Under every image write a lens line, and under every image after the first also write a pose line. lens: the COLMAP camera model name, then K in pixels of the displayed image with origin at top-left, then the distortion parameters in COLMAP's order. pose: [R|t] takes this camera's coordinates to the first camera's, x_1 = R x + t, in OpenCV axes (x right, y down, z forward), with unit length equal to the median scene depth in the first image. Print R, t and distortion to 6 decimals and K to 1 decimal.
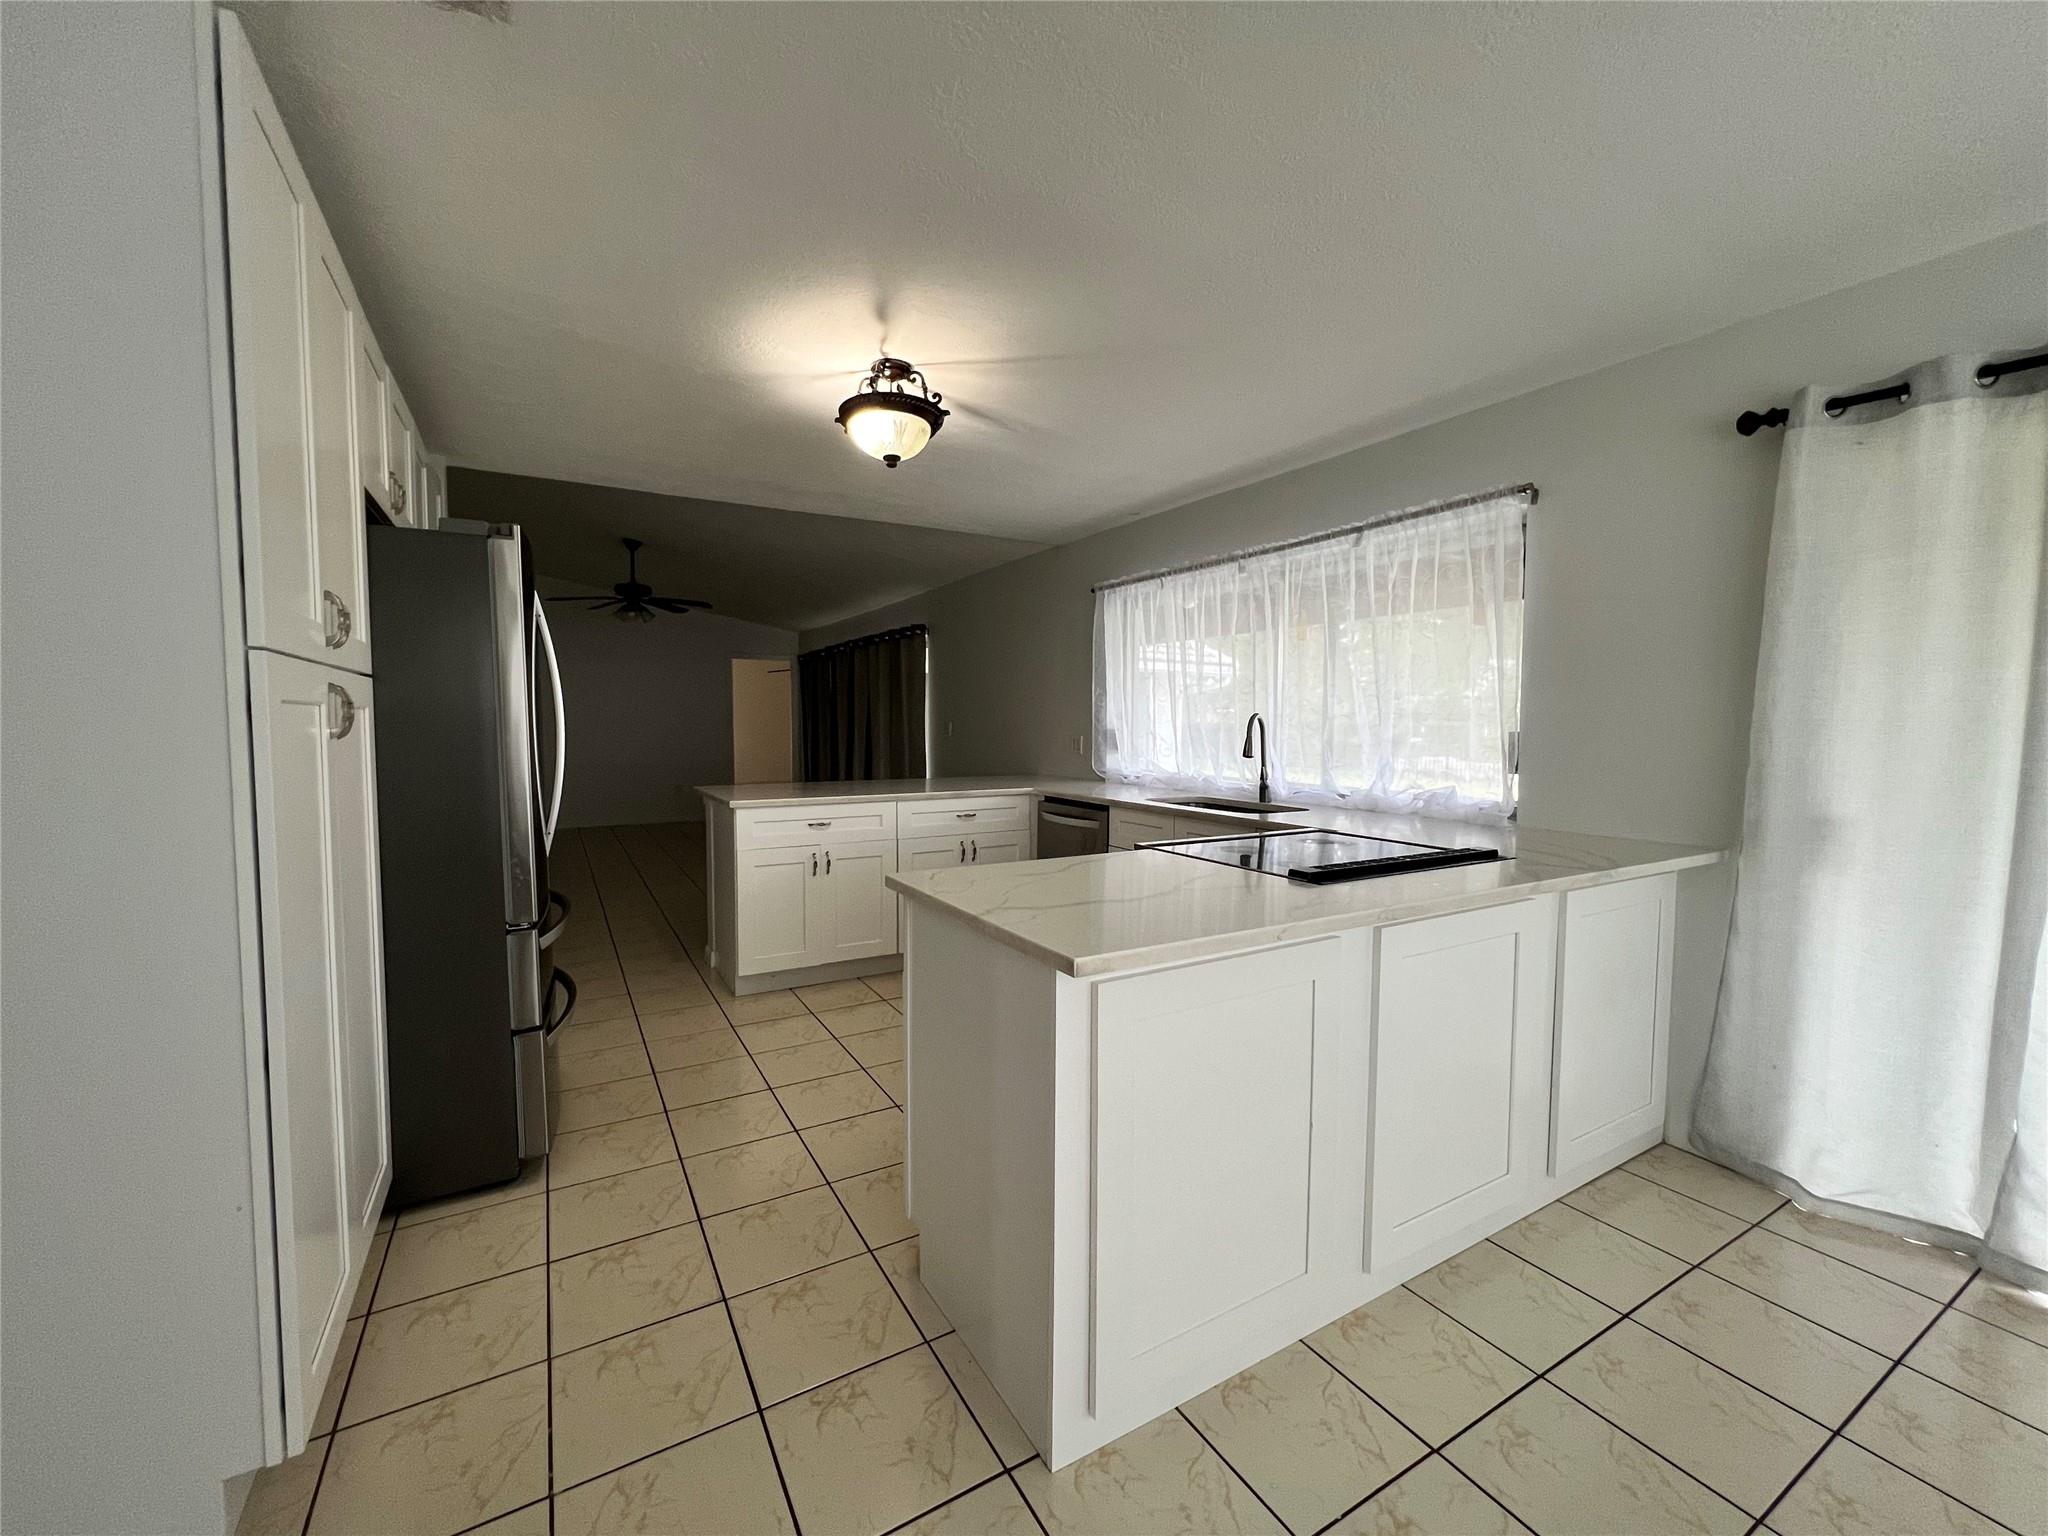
lens RADIAL K [[824.2, 0, 1020.0], [0, 824.2, 769.9], [0, 0, 1]] dist [-0.007894, 0.001761]
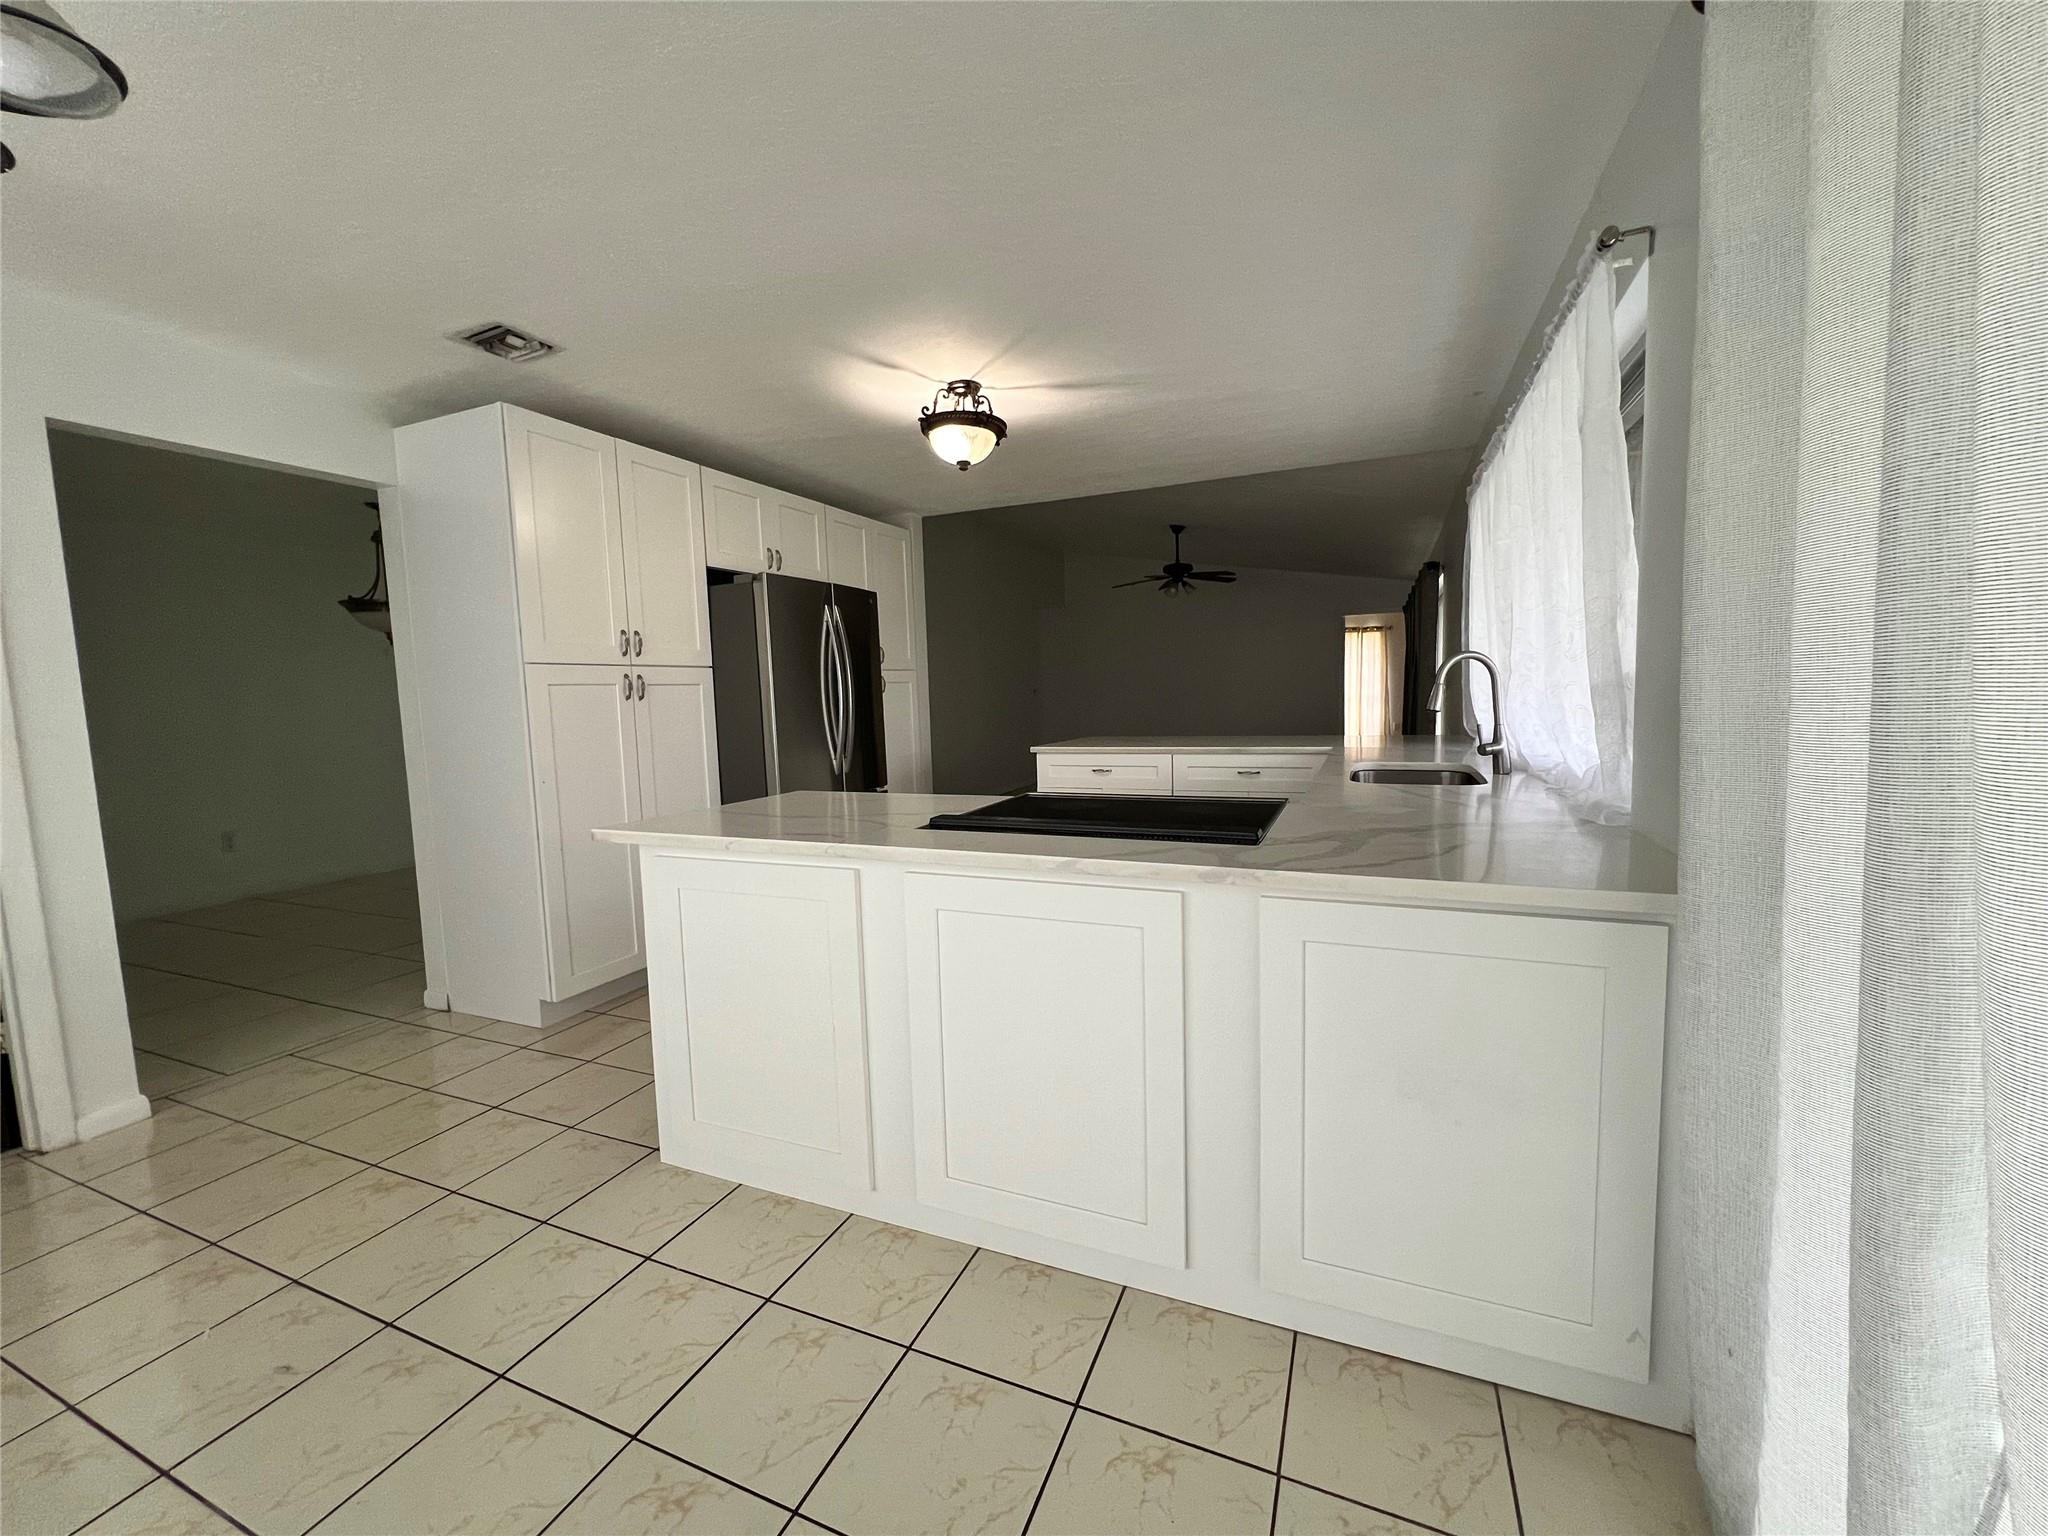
lens RADIAL K [[824.2, 0, 1016.9], [0, 824.2, 767.6], [0, 0, 1]] dist [-0.007894, 0.001761]
pose [[0.593906, 0.052825, -0.802798, 0.563780], [-0.015776, 0.998415, 0.054025, 0.002198], [0.804380, -0.019421, 0.593798, 0.212245]]
